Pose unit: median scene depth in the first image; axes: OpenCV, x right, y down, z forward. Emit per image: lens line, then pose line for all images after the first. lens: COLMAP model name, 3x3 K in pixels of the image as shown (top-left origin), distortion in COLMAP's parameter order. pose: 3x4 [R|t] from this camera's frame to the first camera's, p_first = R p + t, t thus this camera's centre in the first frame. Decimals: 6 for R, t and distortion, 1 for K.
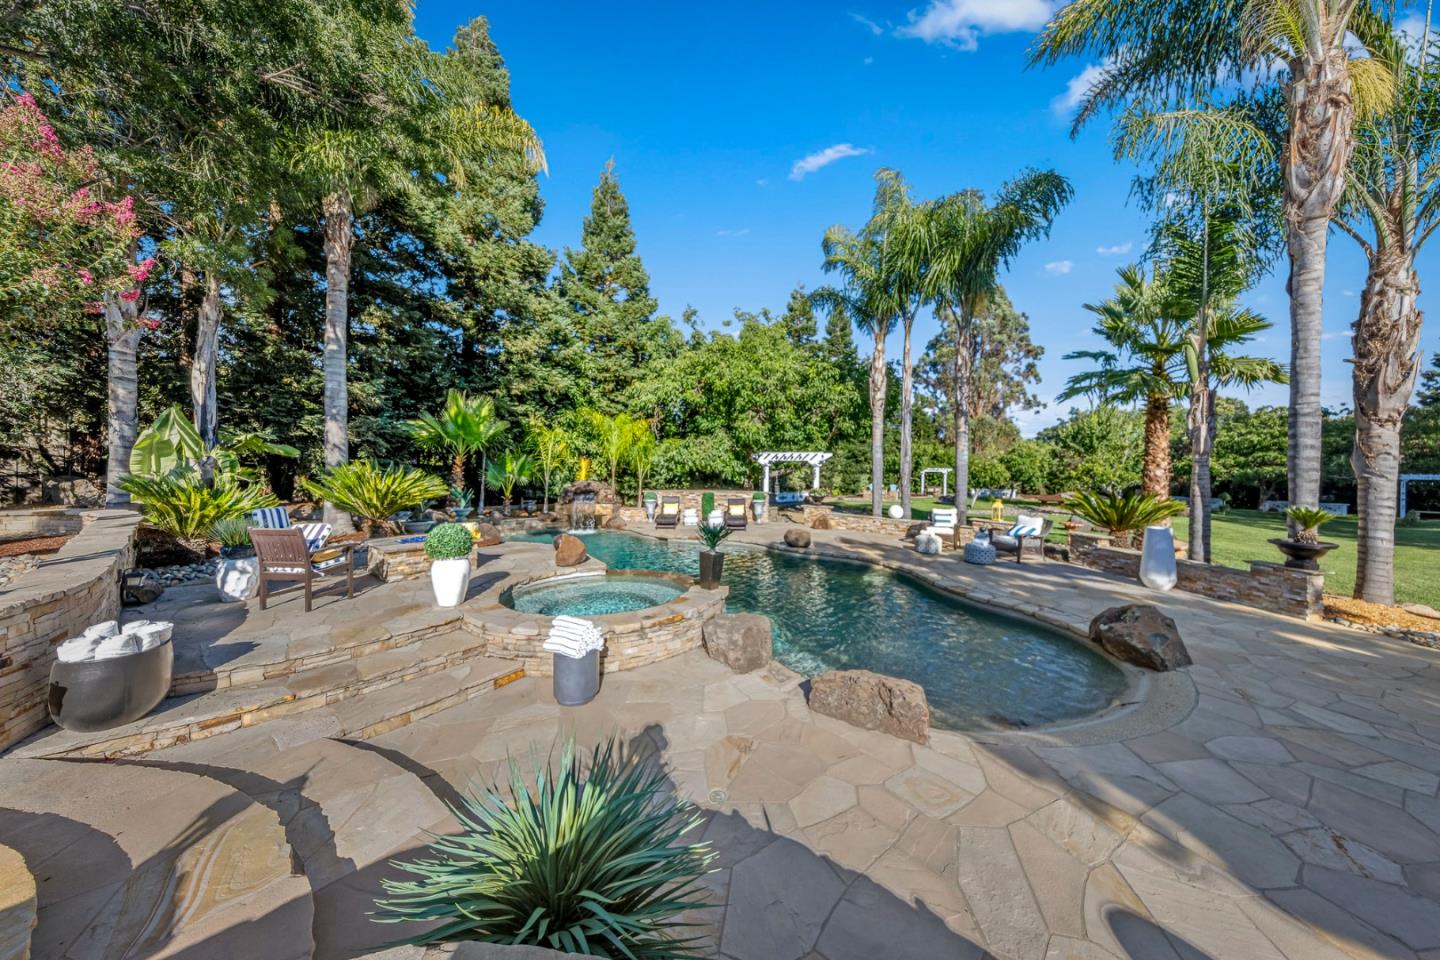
lens RADIAL K [[482.2, 0, 738.3], [0, 482.2, 473.3], [0, 0, 1]] dist [0.009385, -0.000044]
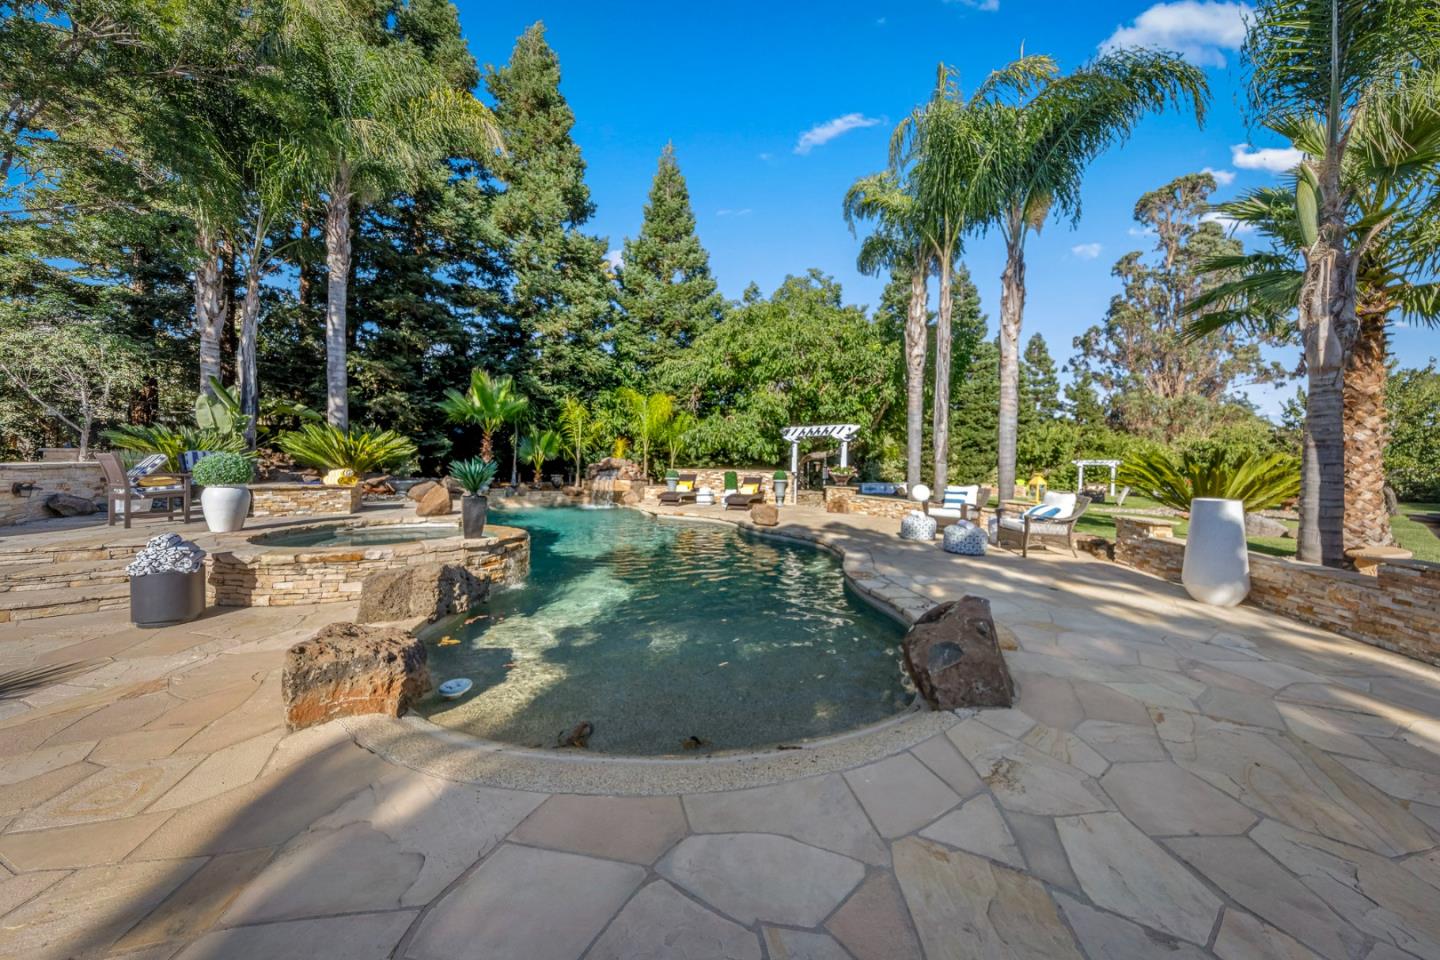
lens RADIAL K [[482.2, 0, 738.3], [0, 482.2, 473.3], [0, 0, 1]] dist [0.009385, -0.000044]
pose [[0.943515, 0.011700, -0.331124, 0.270634], [-0.013067, 0.999913, -0.001903, 0.046757], [0.331073, 0.006122, 0.943585, 0.132639]]
